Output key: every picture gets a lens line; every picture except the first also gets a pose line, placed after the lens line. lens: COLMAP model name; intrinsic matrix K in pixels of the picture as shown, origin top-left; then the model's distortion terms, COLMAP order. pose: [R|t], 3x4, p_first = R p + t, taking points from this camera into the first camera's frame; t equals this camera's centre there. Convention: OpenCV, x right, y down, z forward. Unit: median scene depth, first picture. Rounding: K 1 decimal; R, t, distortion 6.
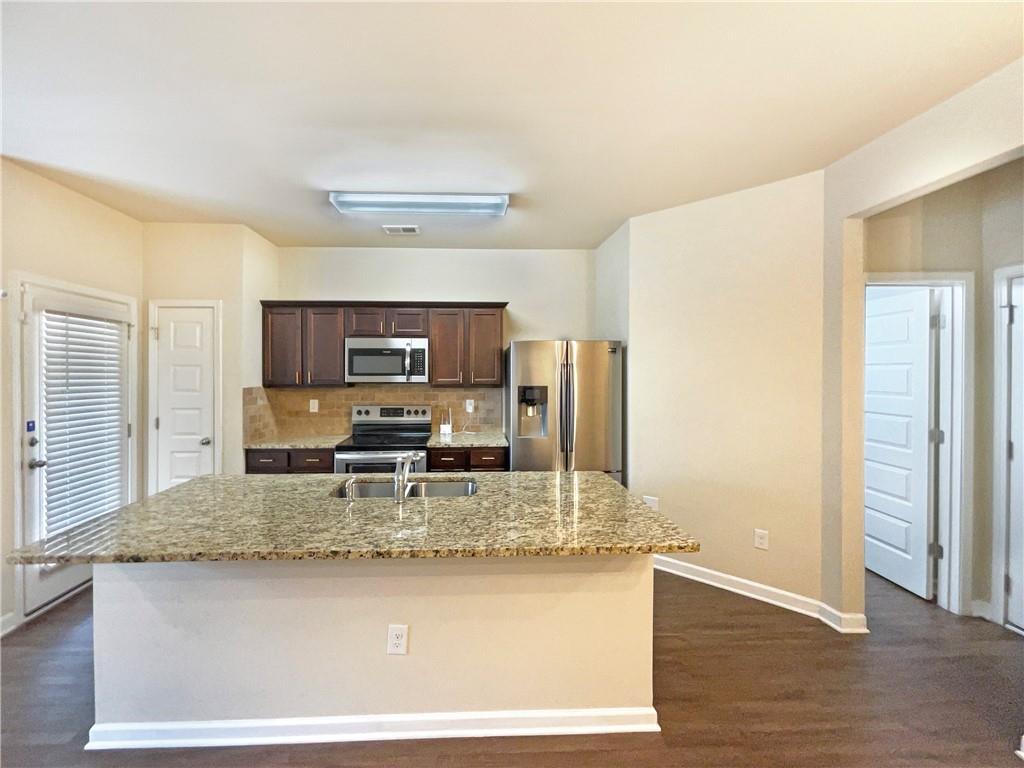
lens RADIAL K [[441.1, 0, 491.7], [0, 441.1, 380.1], [0, 0, 1]] dist [0.001438, 0.000385]
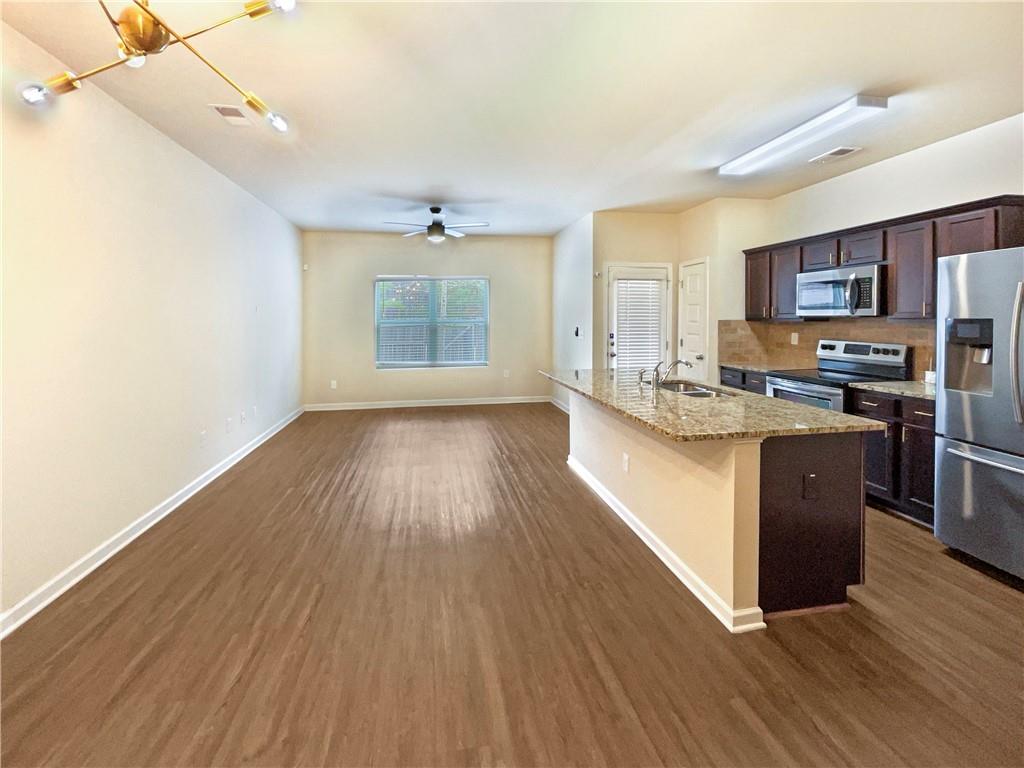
lens RADIAL K [[441.1, 0, 491.7], [0, 441.1, 380.1], [0, 0, 1]] dist [0.001438, 0.000385]
pose [[0.099476, 0.137771, -0.985456, 0.681015], [-0.014162, 0.990464, 0.137042, 0.022793], [0.994939, 0.000323, 0.100479, 0.160492]]
